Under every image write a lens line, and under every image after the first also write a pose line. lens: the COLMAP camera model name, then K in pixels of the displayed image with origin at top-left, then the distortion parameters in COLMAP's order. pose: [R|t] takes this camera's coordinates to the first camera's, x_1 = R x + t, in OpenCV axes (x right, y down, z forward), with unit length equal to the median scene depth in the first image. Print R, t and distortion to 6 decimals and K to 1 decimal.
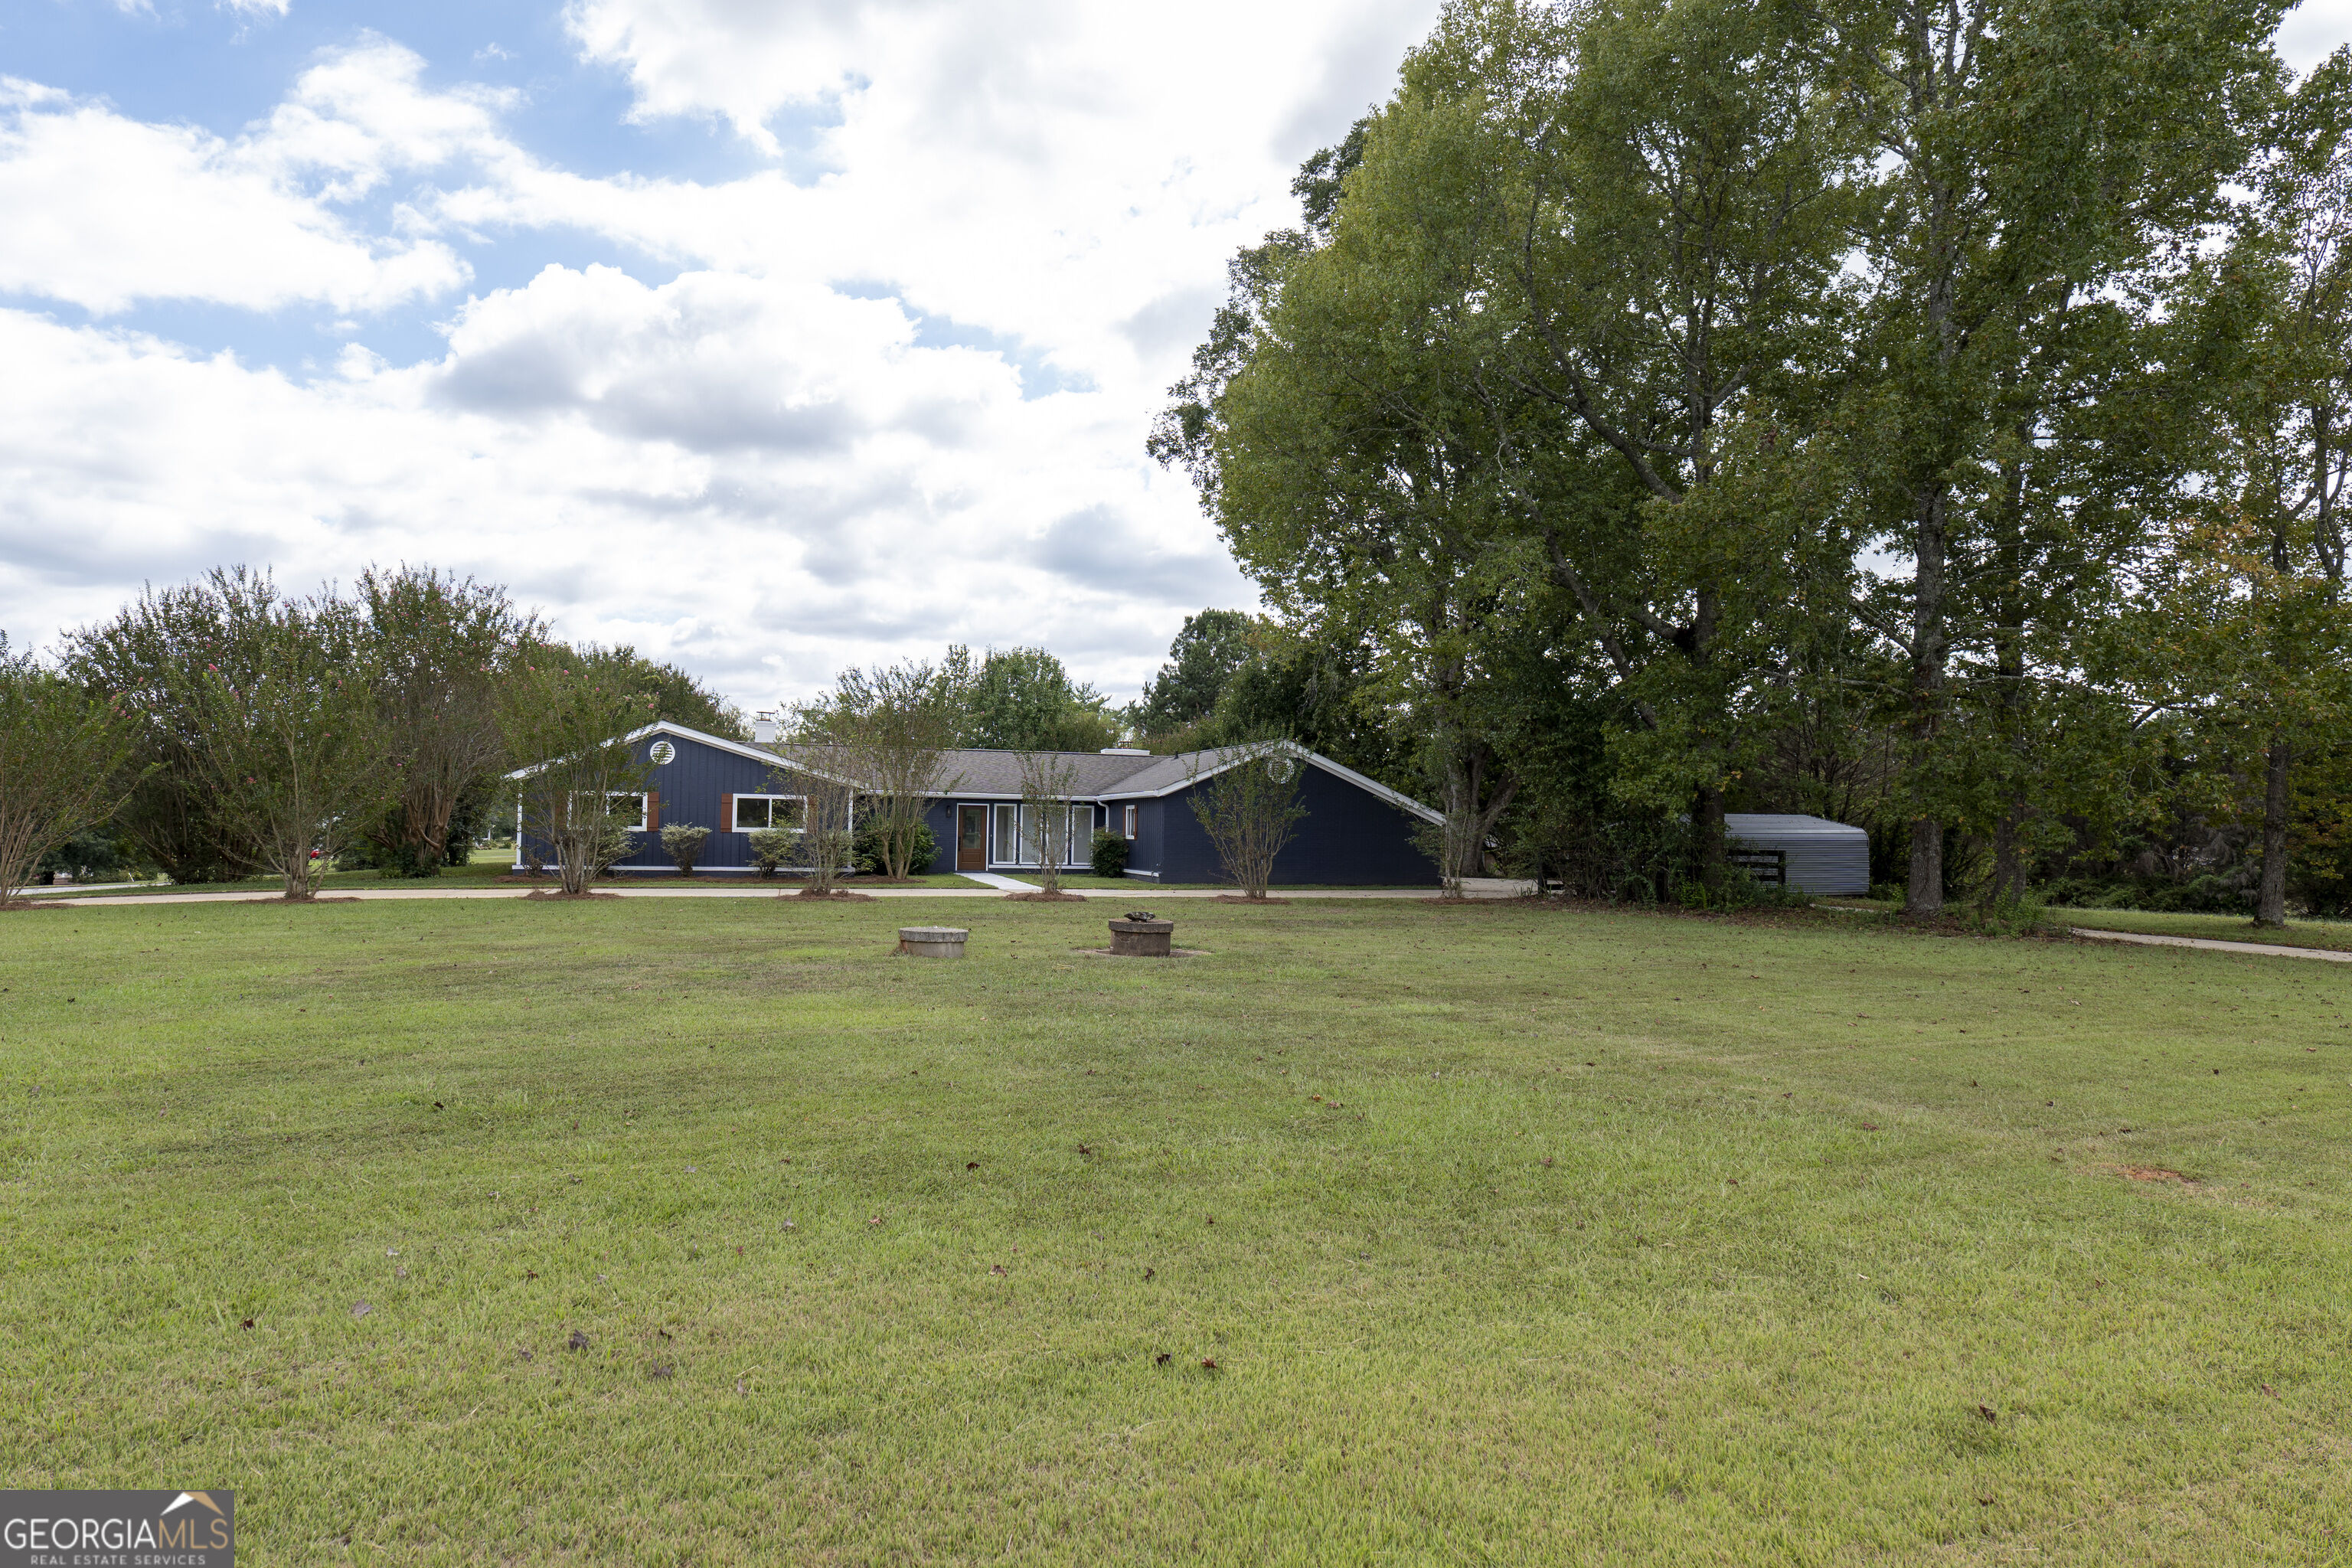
lens RADIAL K [[1376.0, 0, 1175.2], [0, 1376.0, 758.6], [0, 0, 1]] dist [-0.000815, 0.002064]
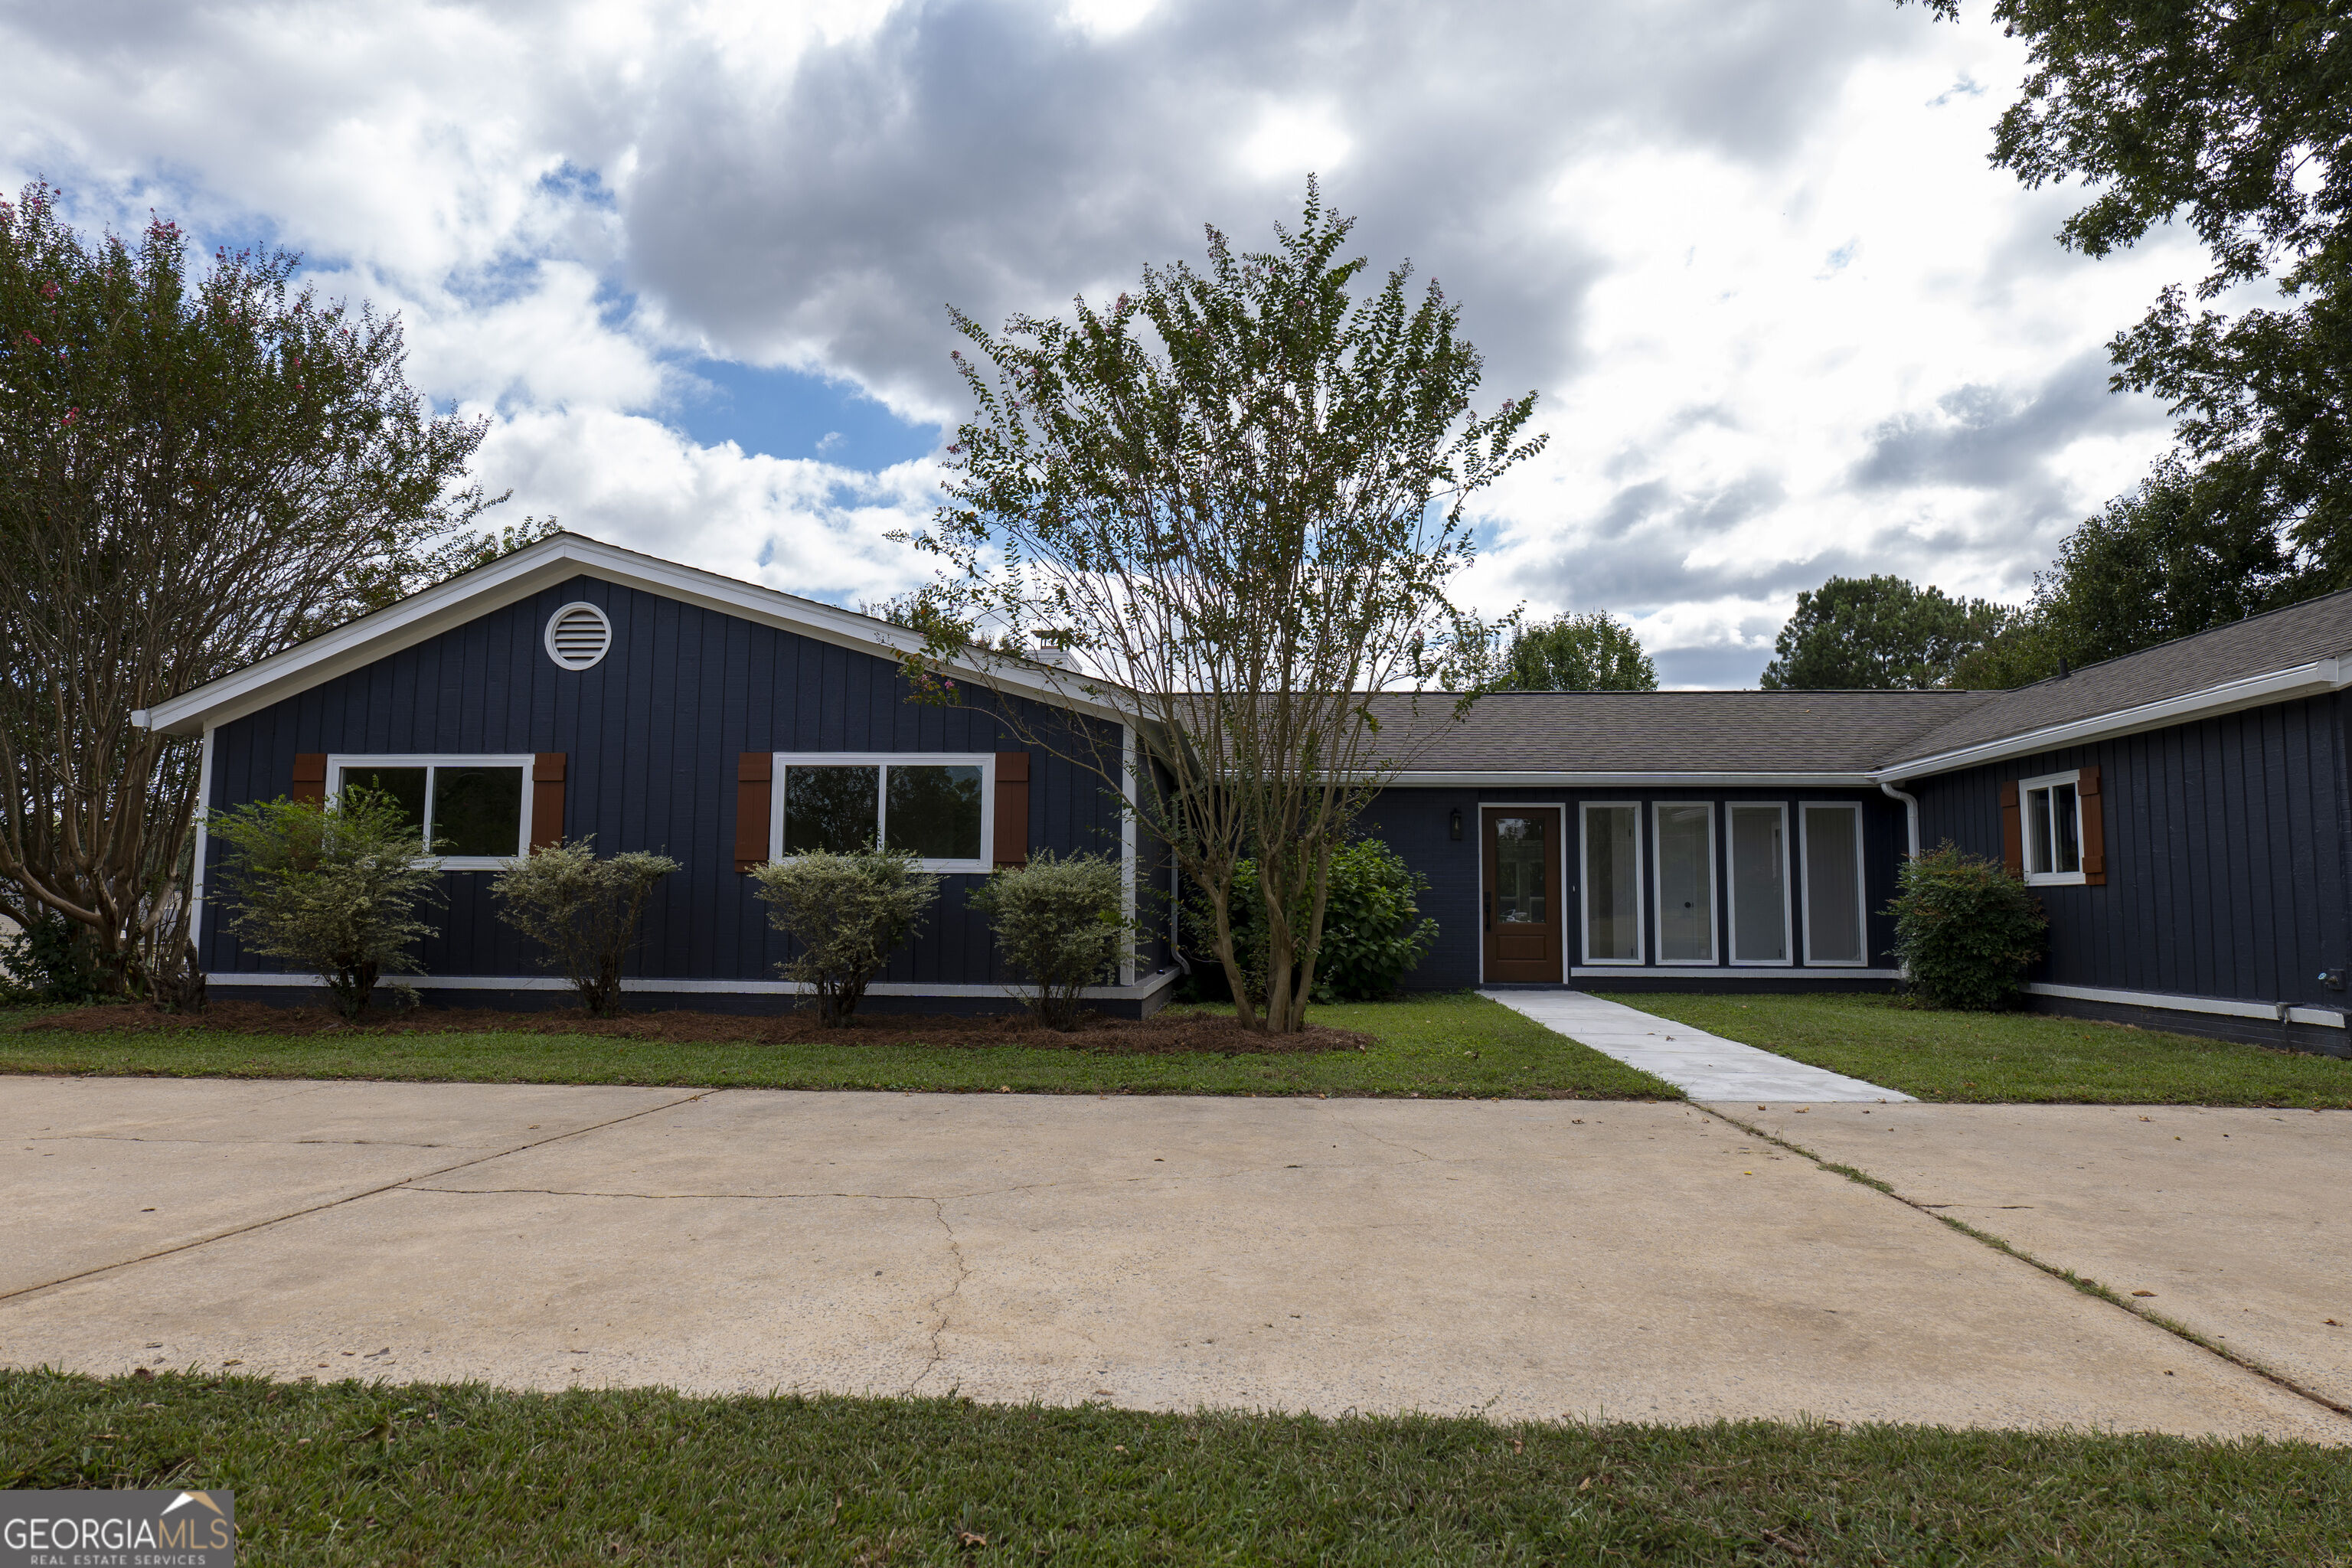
lens RADIAL K [[1345.2, 0, 1176.0], [0, 1345.2, 784.0], [0, 0, 1]] dist [-0.007554, 0.000499]
pose [[0.929321, -0.045202, -0.366497, -0.098133], [0.028851, 0.998334, -0.049974, 0.042878], [0.368145, 0.035868, 0.929076, 0.619313]]
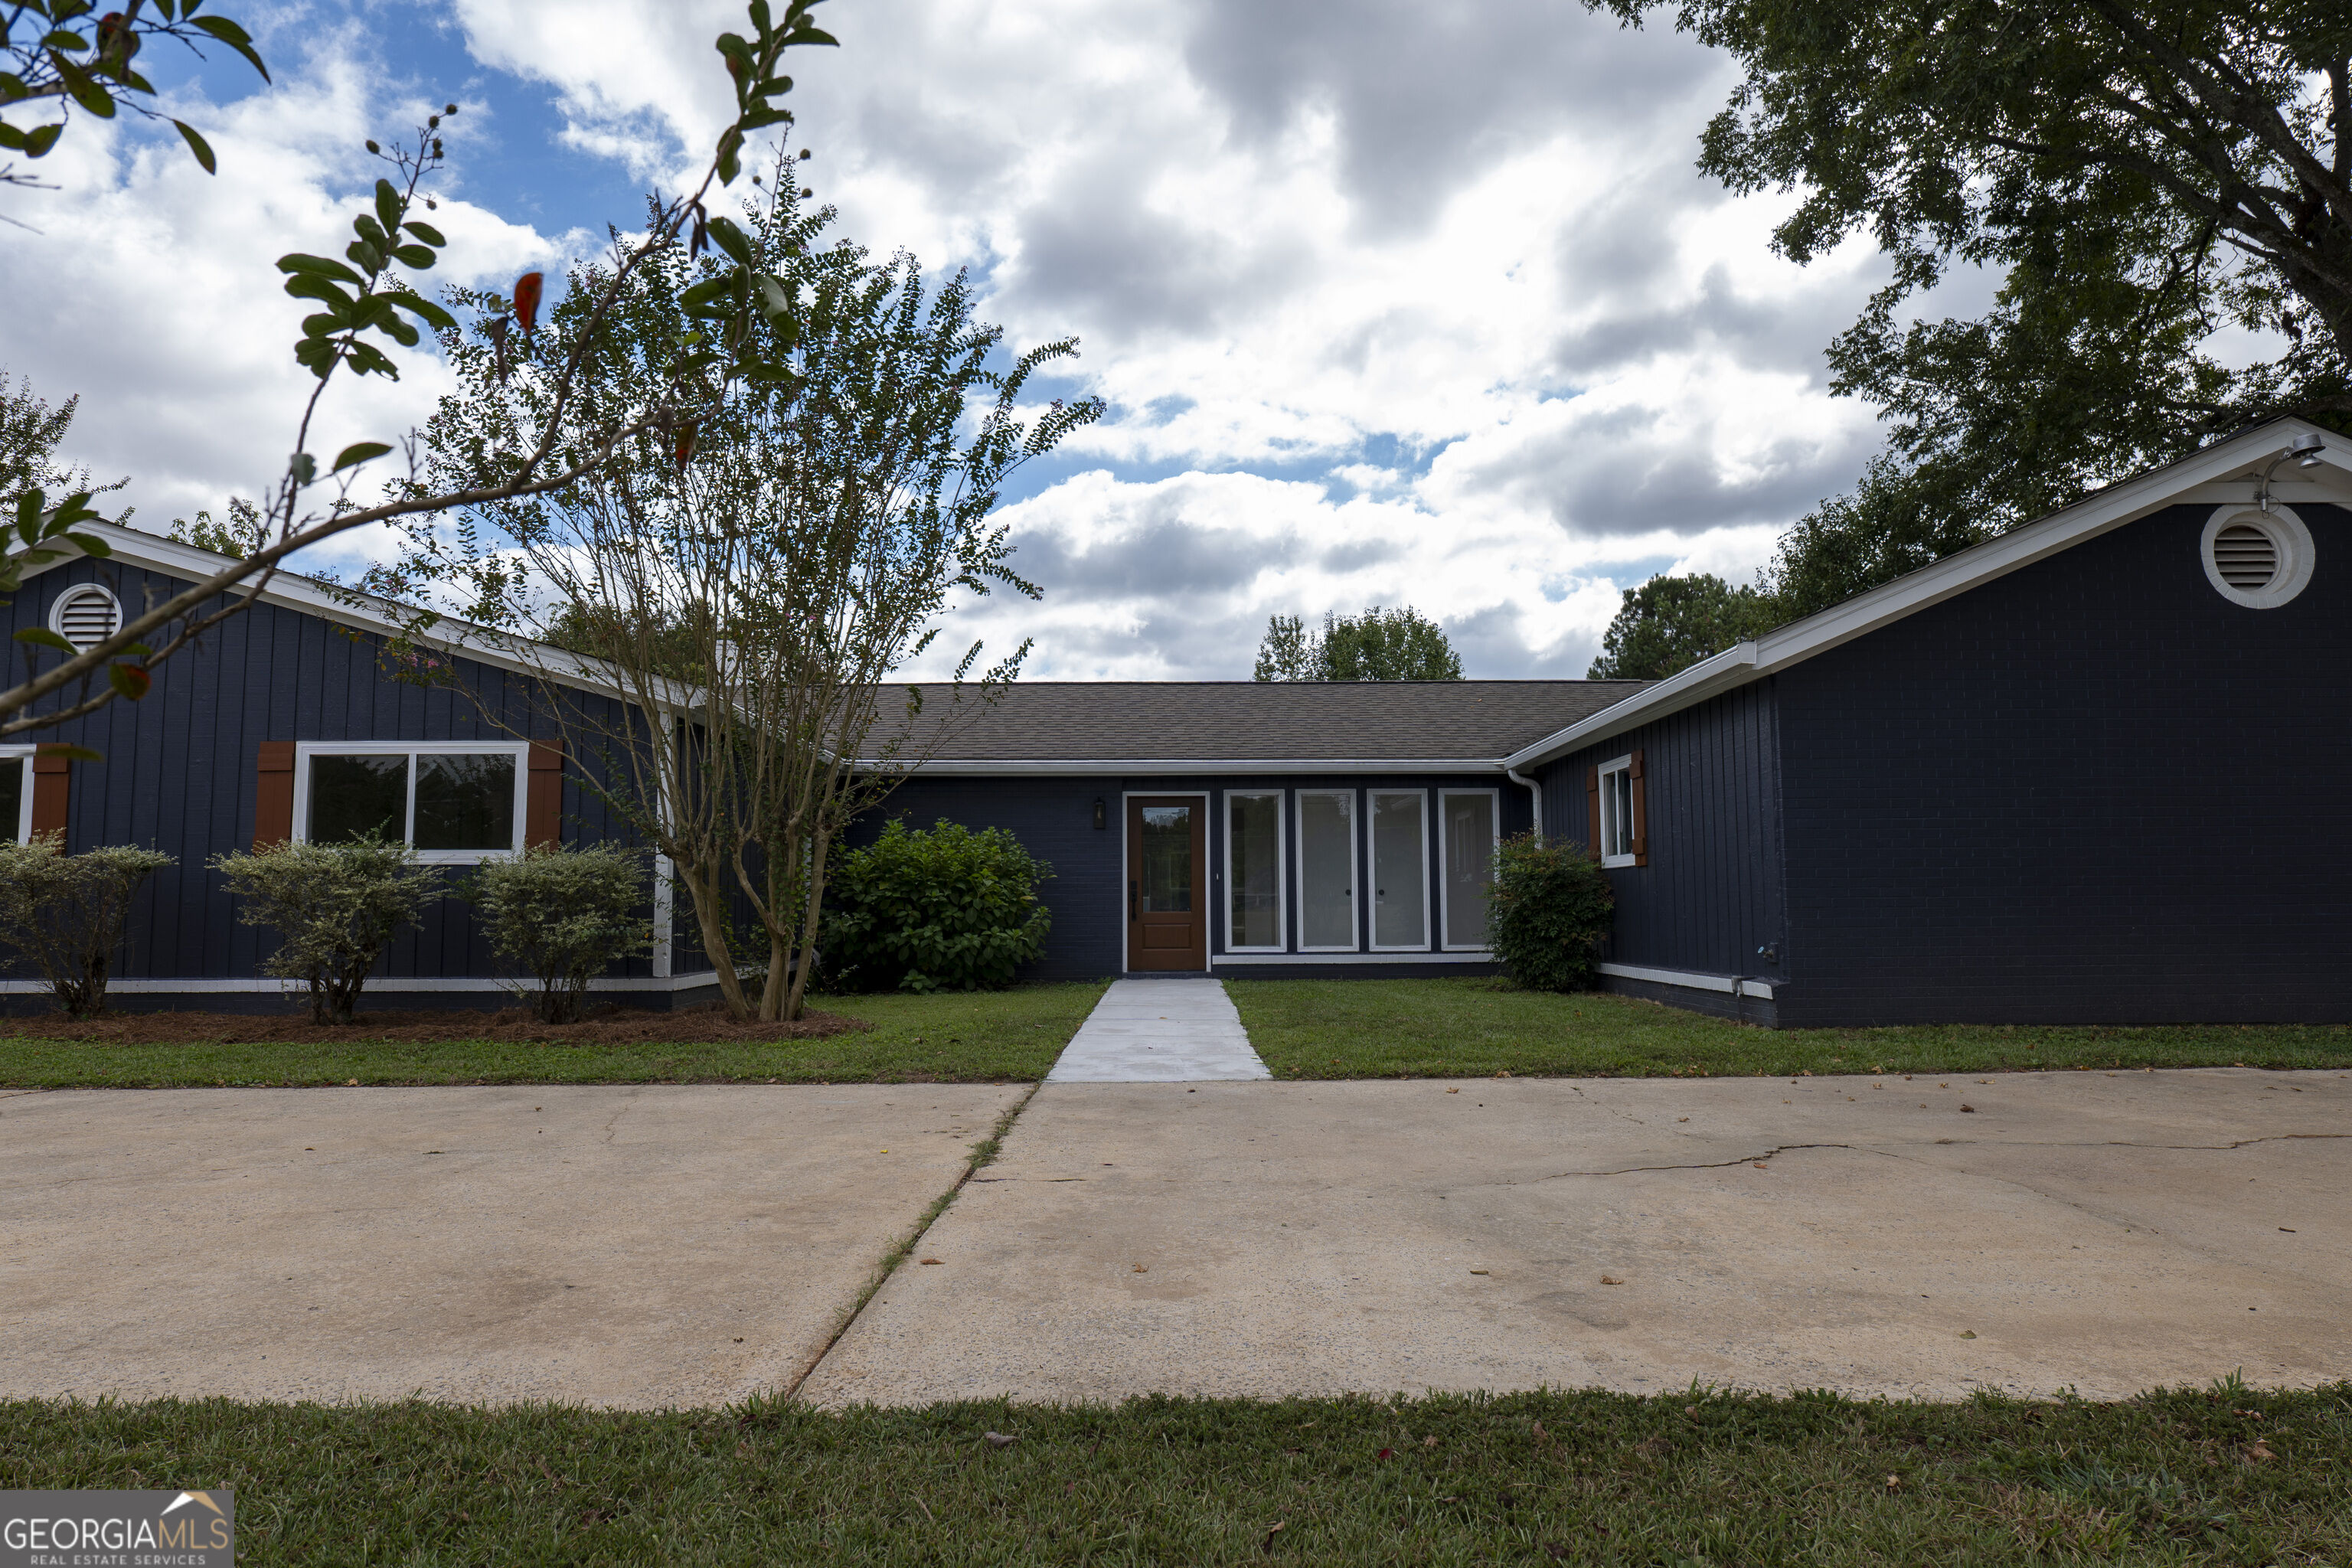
lens RADIAL K [[1352.8, 0, 1172.5], [0, 1352.8, 795.0], [0, 0, 1]] dist [-0.040237, 0.023519]
pose [[0.954332, -0.047152, -0.295004, -0.036557], [0.037844, 0.998592, -0.037186, 0.047027], [0.296342, 0.024324, 0.954772, 0.644084]]
